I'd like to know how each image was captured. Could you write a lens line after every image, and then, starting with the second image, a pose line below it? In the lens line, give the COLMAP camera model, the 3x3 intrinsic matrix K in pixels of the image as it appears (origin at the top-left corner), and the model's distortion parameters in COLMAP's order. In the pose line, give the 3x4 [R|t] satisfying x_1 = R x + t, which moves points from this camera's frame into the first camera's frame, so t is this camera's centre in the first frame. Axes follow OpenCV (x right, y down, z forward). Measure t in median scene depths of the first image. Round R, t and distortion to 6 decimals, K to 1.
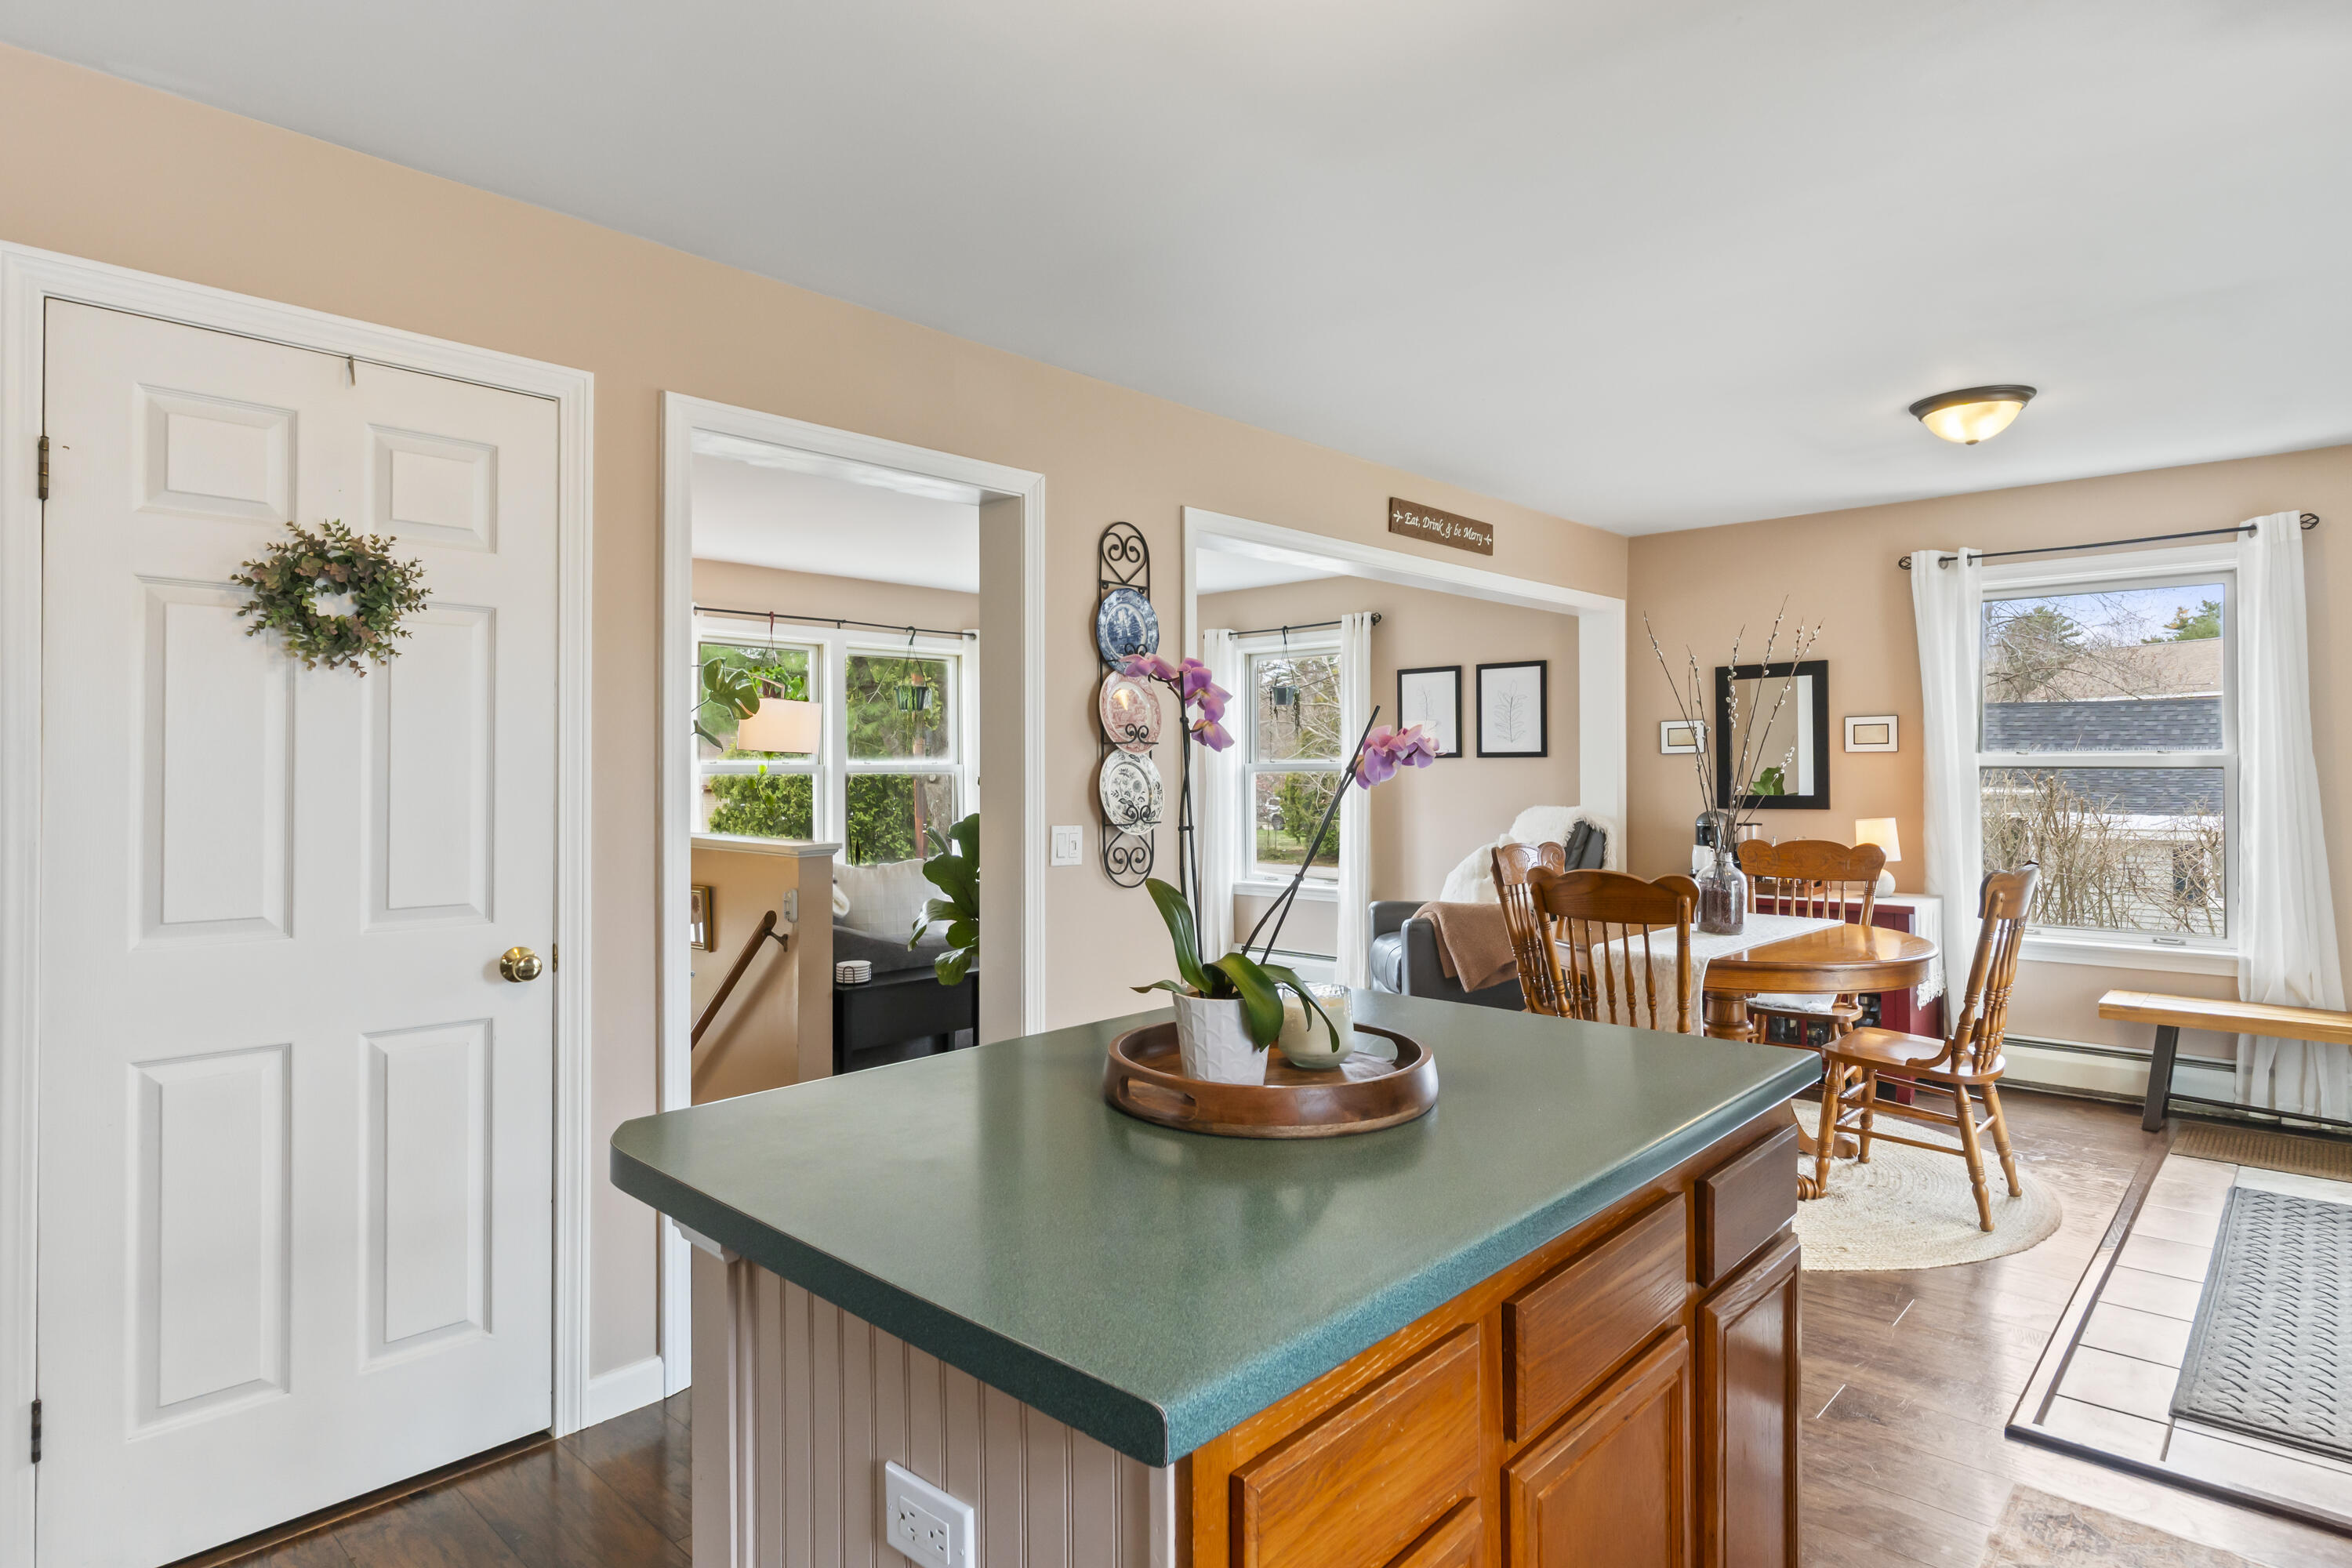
lens RADIAL K [[1285.6, 0, 1177.3], [0, 1285.6, 774.1], [0, 0, 1]] dist [0.000276, 0.000000]
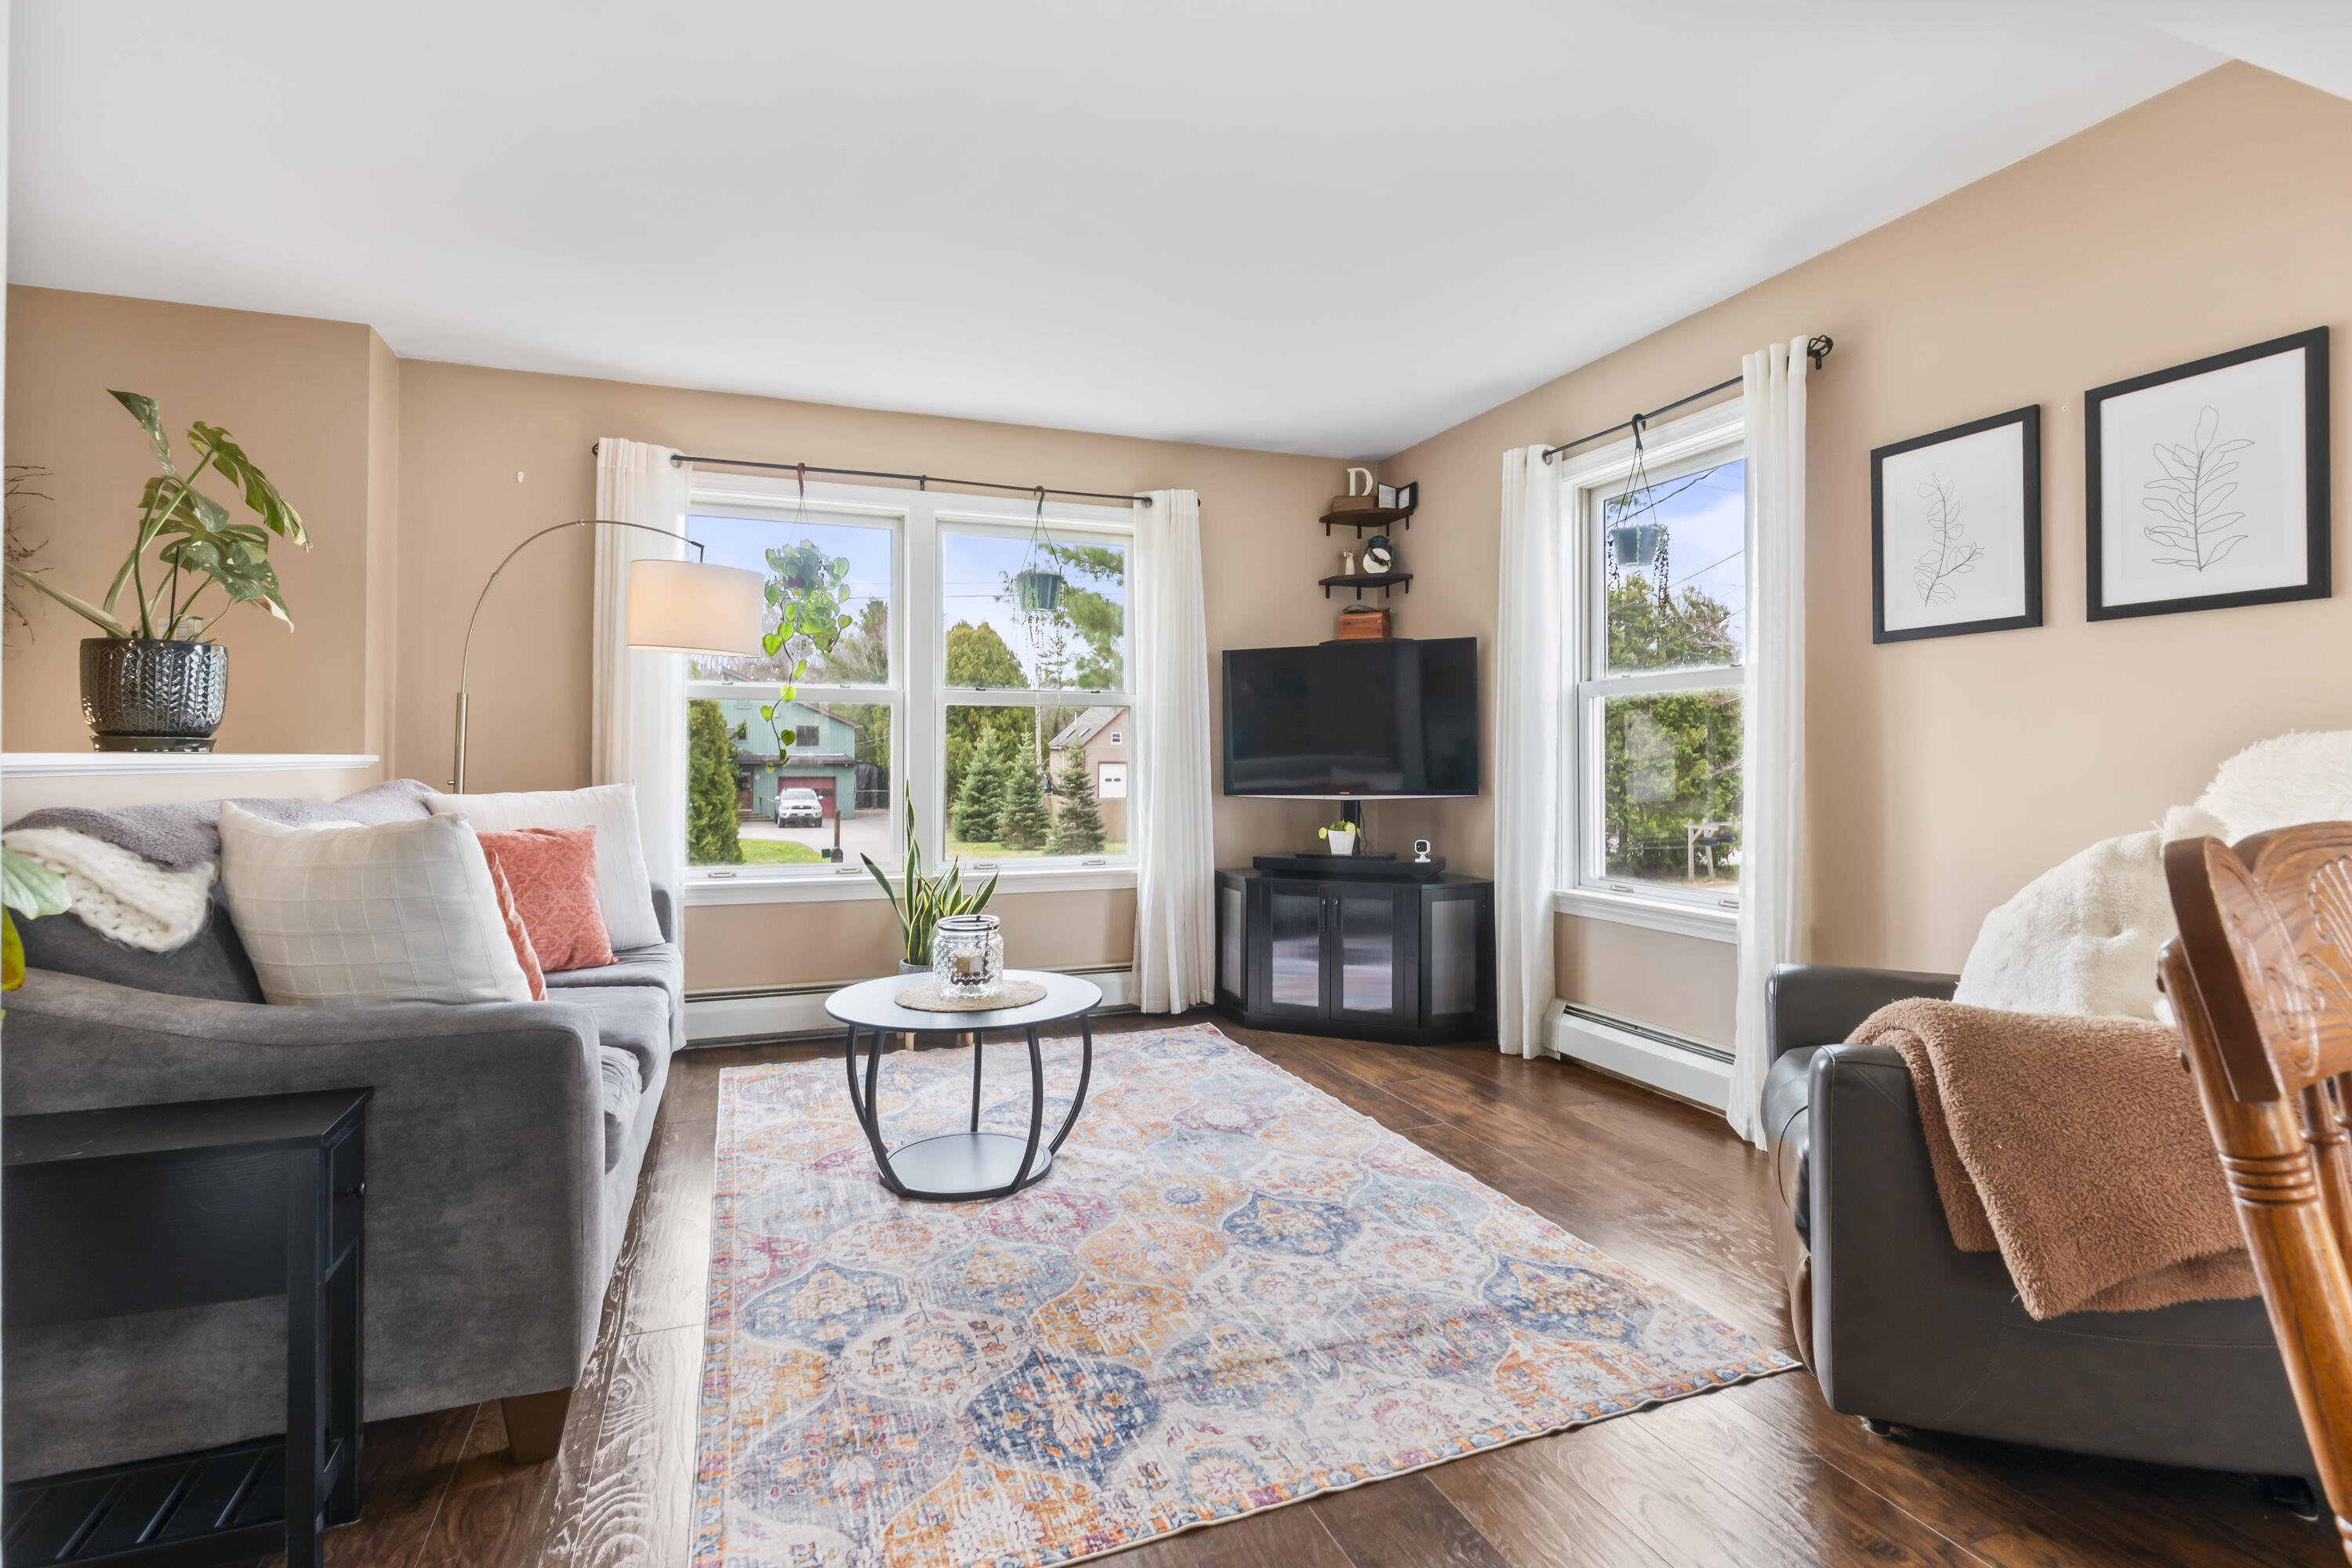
lens RADIAL K [[1175.5, 0, 1132.6], [0, 1175.5, 748.8], [0, 0, 1]] dist [-0.003887, -0.000247]
pose [[0.895520, 0.002006, -0.445017, 0.129005], [-0.006216, 0.999949, -0.008001, 0.032046], [0.444978, 0.009931, 0.895486, 0.539491]]
